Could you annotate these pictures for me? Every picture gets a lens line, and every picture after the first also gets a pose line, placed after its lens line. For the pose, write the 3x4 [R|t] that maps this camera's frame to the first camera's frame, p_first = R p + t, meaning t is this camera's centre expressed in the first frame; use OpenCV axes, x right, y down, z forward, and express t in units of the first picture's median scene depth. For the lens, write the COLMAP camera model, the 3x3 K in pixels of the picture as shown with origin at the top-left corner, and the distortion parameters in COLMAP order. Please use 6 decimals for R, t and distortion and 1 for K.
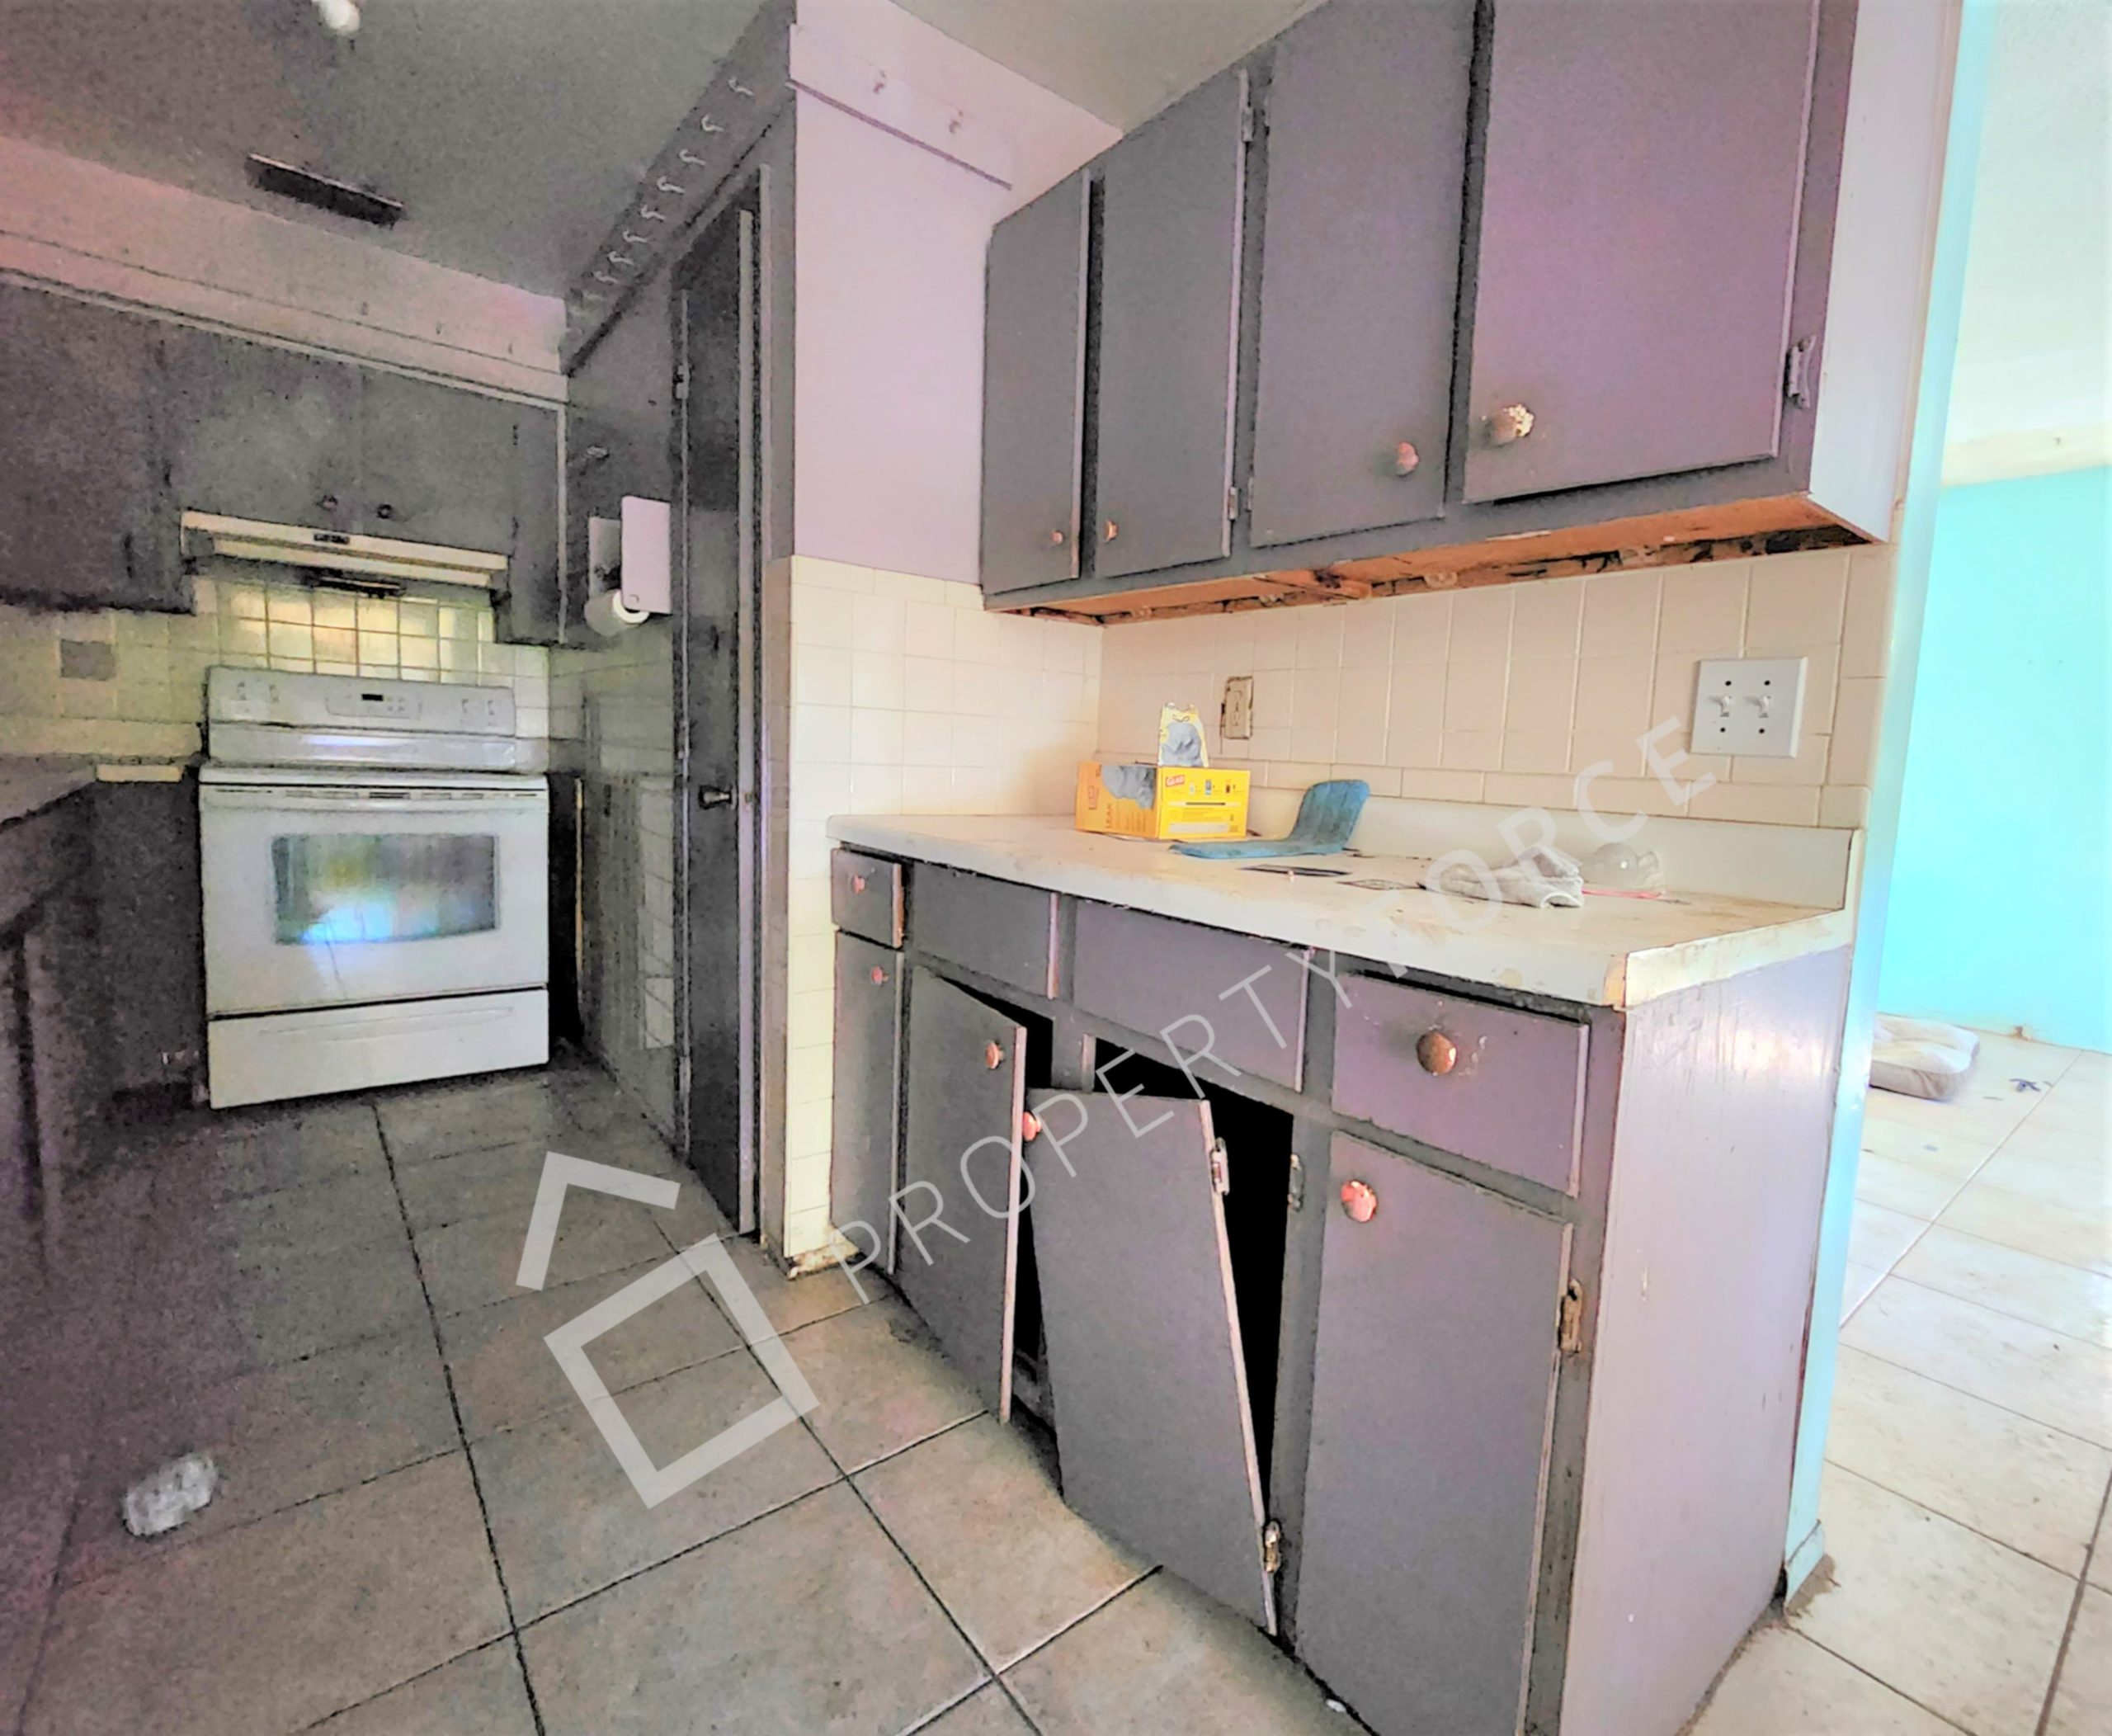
lens RADIAL K [[1000.9, 0, 1162.8], [0, 1000.9, 843.9], [0, 0, 1]] dist [0.000230, -0.000657]
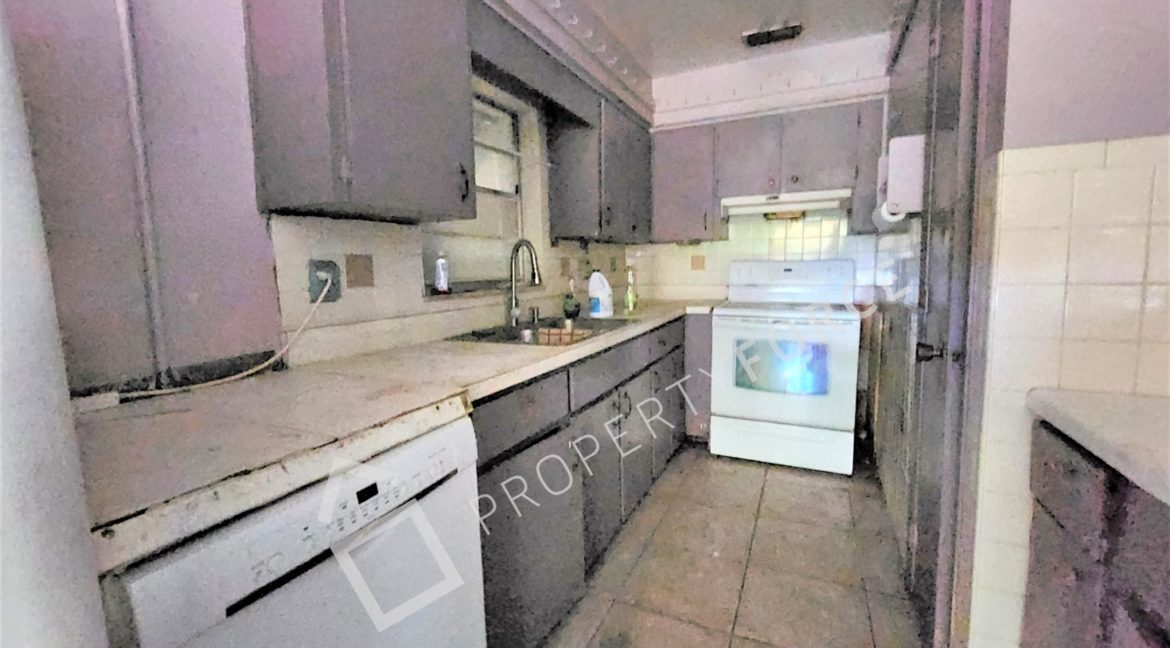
lens RADIAL K [[478.3, 0, 585.2], [0, 478.3, 315.0], [0, 0, 1]] dist [-0.003698, -0.000097]
pose [[0.387604, 0.038966, -0.921002, -0.035041], [-0.040314, 0.998867, 0.025294, -0.064980], [0.920944, 0.027325, 0.388736, 0.240501]]
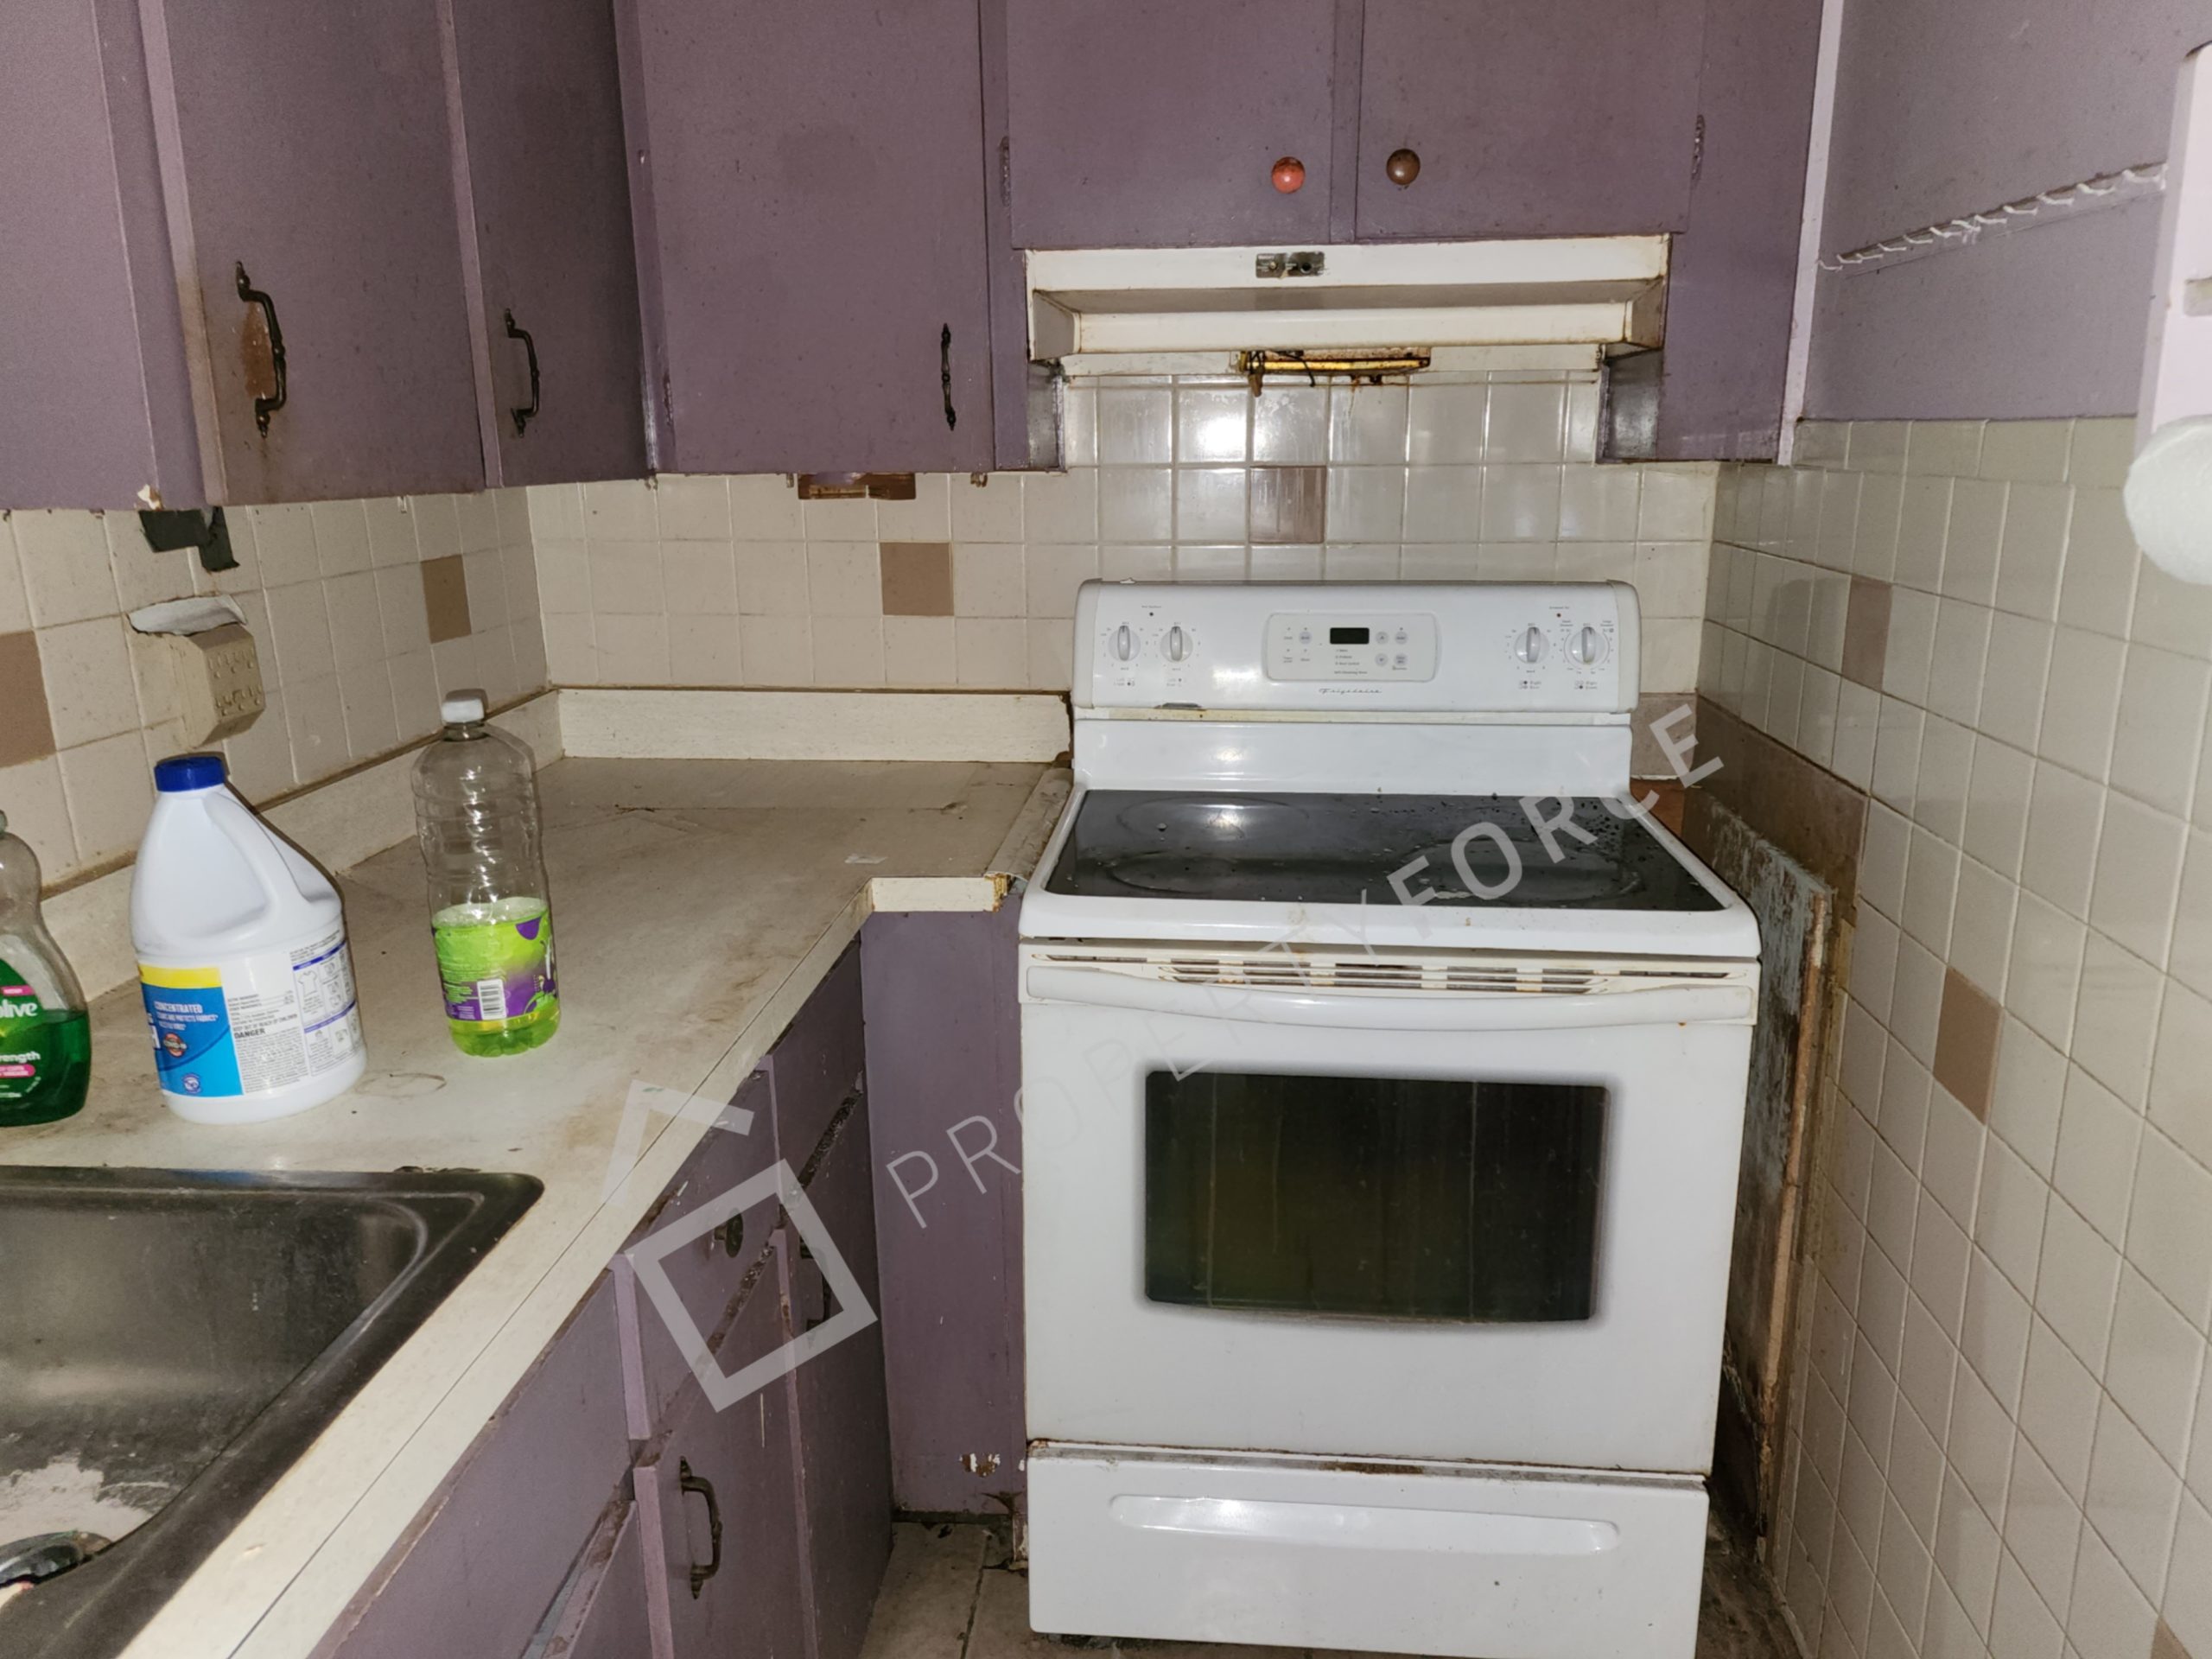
lens RADIAL K [[1527.8, 0, 1117.6], [0, 1527.8, 829.5], [0, 0, 1]] dist [0.065837, 0.002258]
pose [[0.697093, 0.131189, -0.704877, -0.407515], [-0.021946, 0.986561, 0.161912, -0.178582], [0.716645, -0.097398, 0.690604, 0.494824]]
